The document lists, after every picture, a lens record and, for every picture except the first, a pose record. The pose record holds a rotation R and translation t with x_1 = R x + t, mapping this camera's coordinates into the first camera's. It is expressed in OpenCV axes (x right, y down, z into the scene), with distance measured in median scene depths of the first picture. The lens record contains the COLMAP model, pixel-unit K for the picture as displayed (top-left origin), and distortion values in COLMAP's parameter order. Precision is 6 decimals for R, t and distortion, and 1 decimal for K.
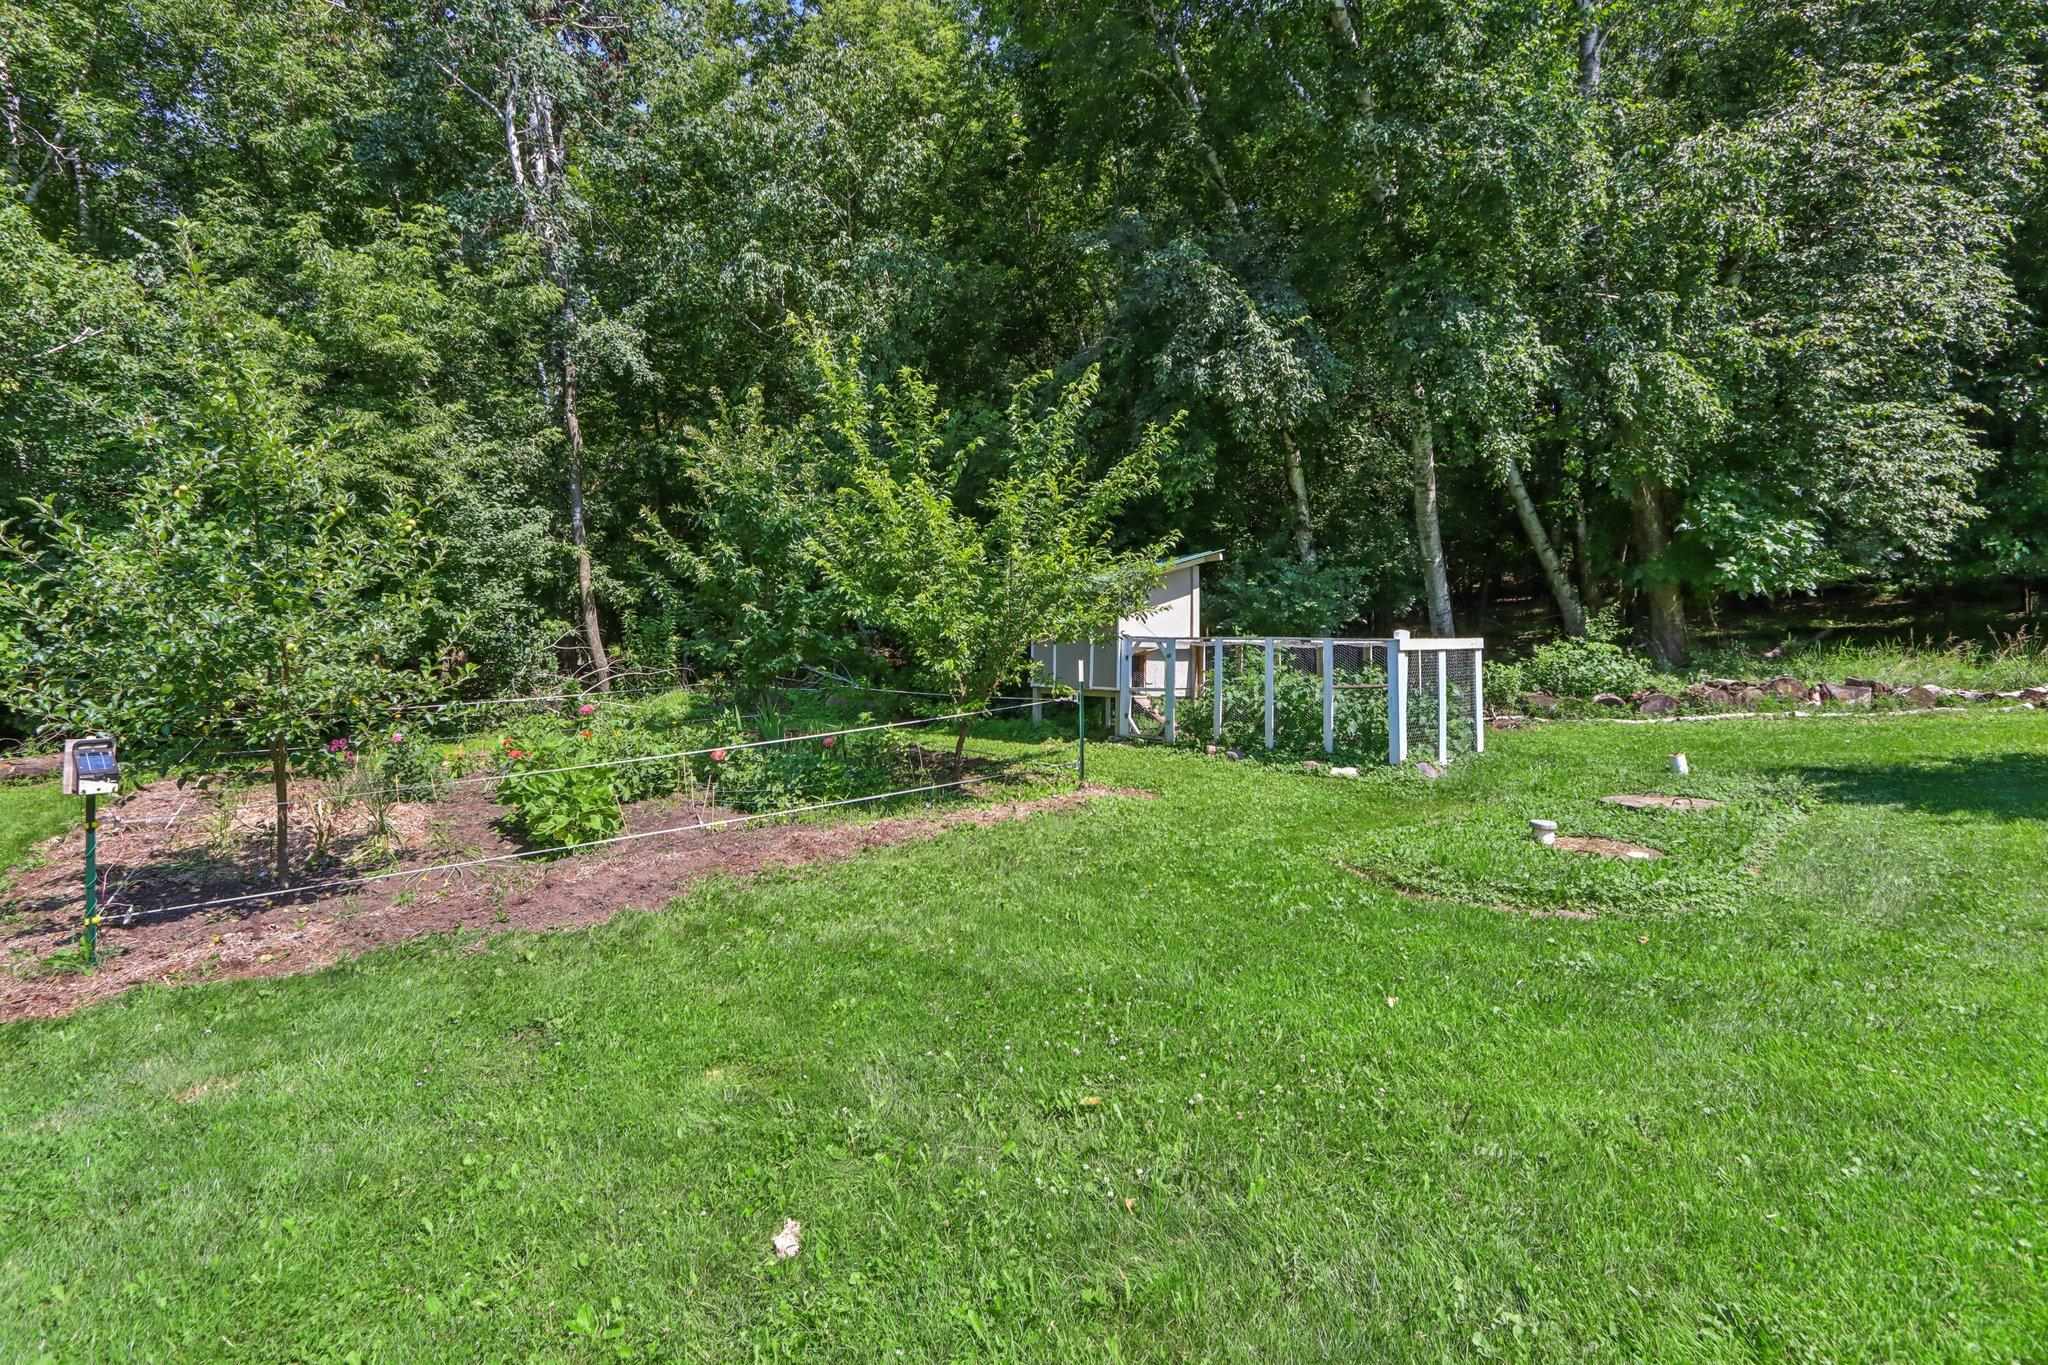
lens RADIAL K [[973.0, 0, 1019.9], [0, 973.0, 614.7], [0, 0, 1]] dist [-0.012781, 0.000838]
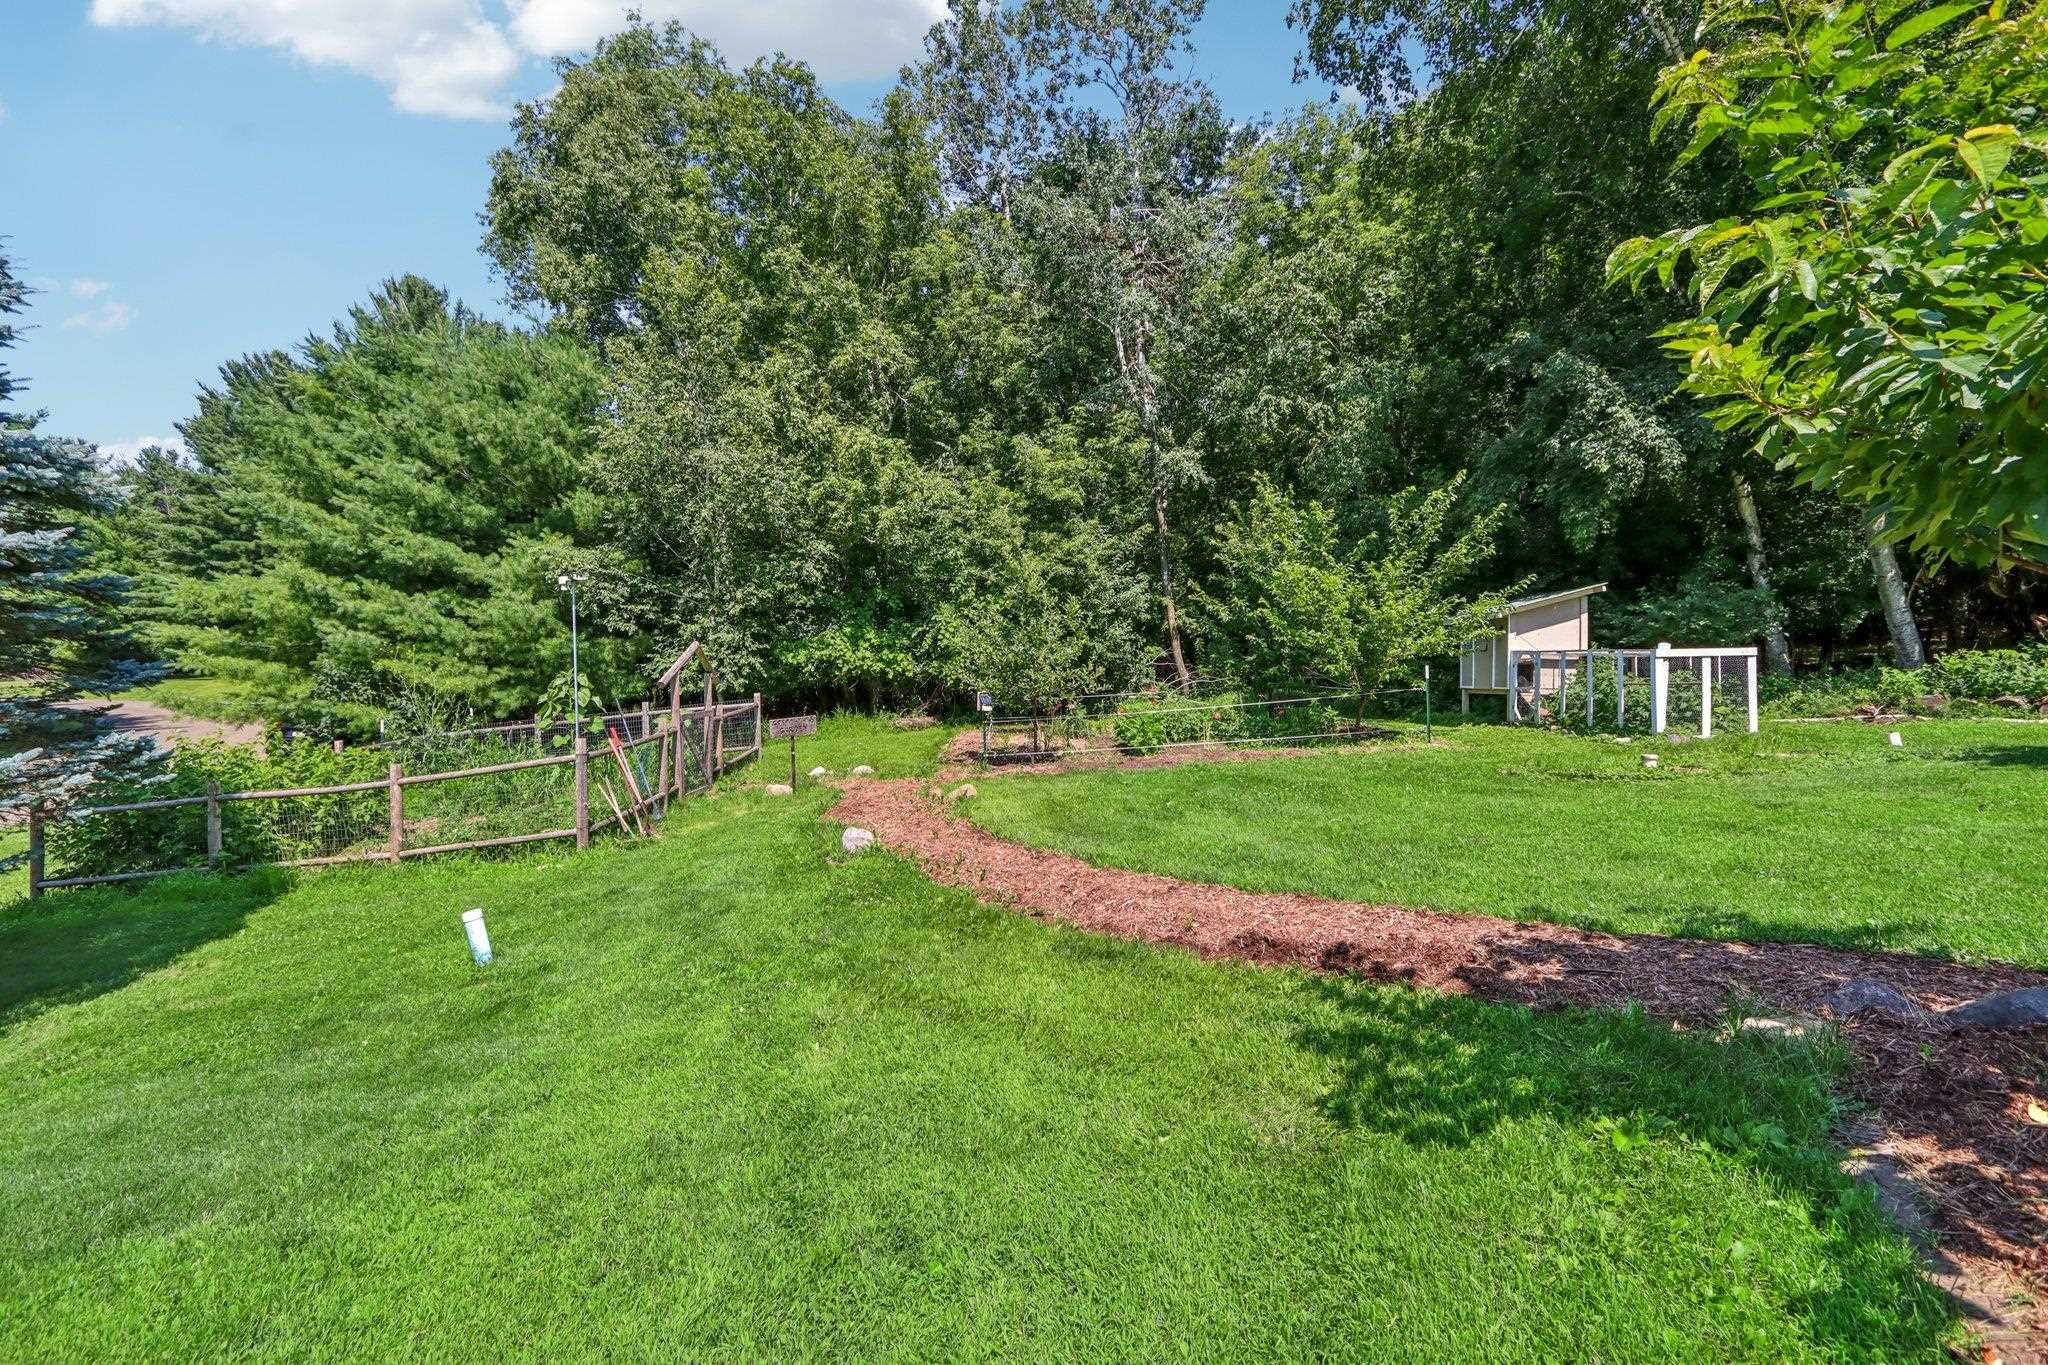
lens RADIAL K [[948.9, 0, 1023.3], [0, 948.9, 658.6], [0, 0, 1]] dist [-0.011442, 0.001576]
pose [[0.822058, -0.012332, -0.569270, 0.273075], [0.026228, 0.999524, 0.016223, -0.005866], [0.568799, -0.028267, 0.821990, -0.464963]]
